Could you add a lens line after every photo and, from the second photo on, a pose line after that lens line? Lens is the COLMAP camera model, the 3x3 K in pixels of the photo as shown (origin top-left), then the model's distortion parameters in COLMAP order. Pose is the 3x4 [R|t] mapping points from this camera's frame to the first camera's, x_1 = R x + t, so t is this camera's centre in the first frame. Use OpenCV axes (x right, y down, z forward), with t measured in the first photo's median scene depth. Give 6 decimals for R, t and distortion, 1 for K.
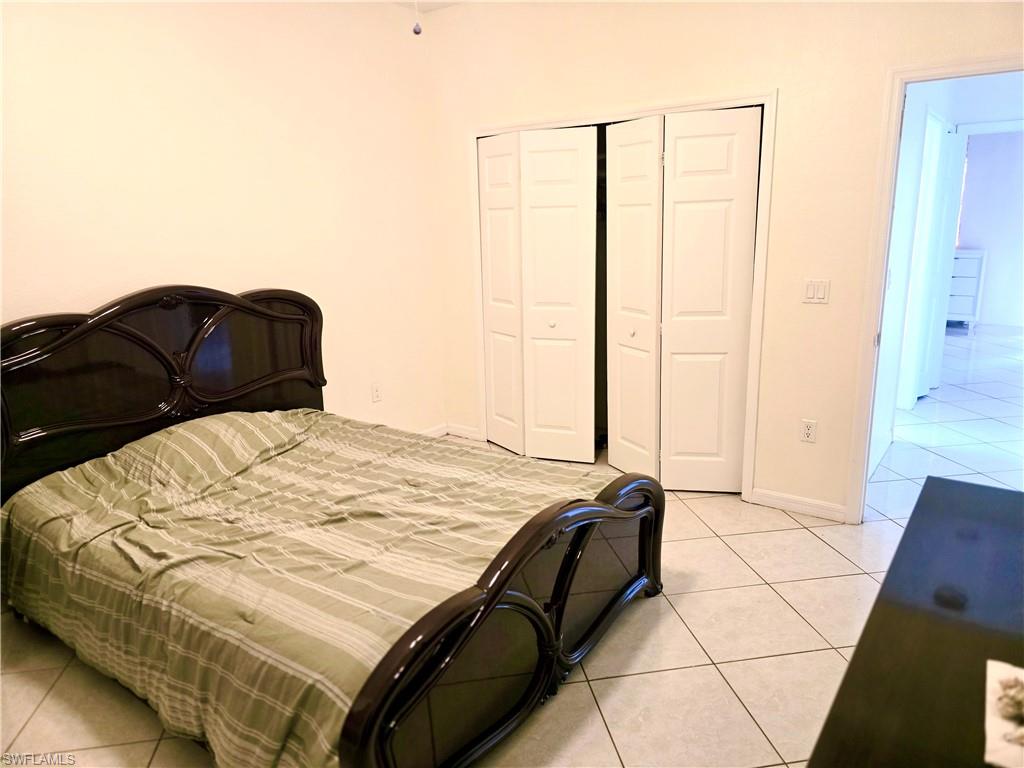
lens RADIAL K [[695.8, 0, 512.0], [0, 695.8, 384.0], [0, 0, 1]] dist [-0.002145, -0.000550]
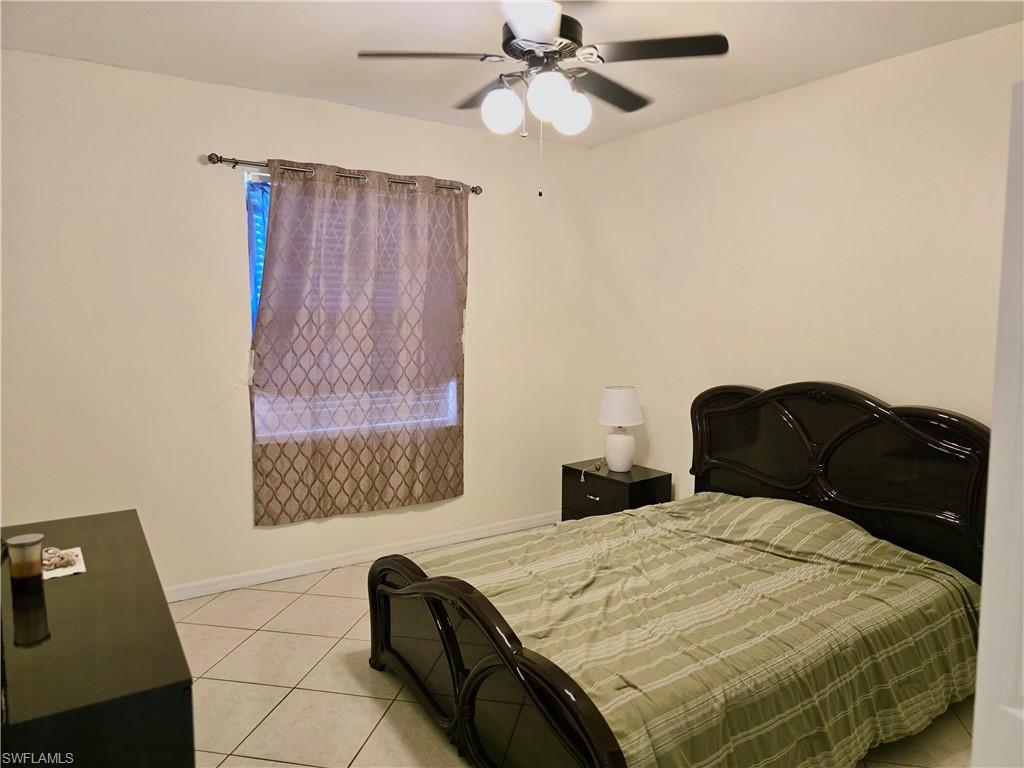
lens RADIAL K [[695.8, 0, 512.0], [0, 695.8, 384.0], [0, 0, 1]] dist [-0.002145, -0.000550]
pose [[-0.474959, 0.087211, -0.875676, 0.704320], [-0.195765, 0.959672, 0.201757, -0.264928], [0.857957, 0.267253, -0.438732, 1.062552]]
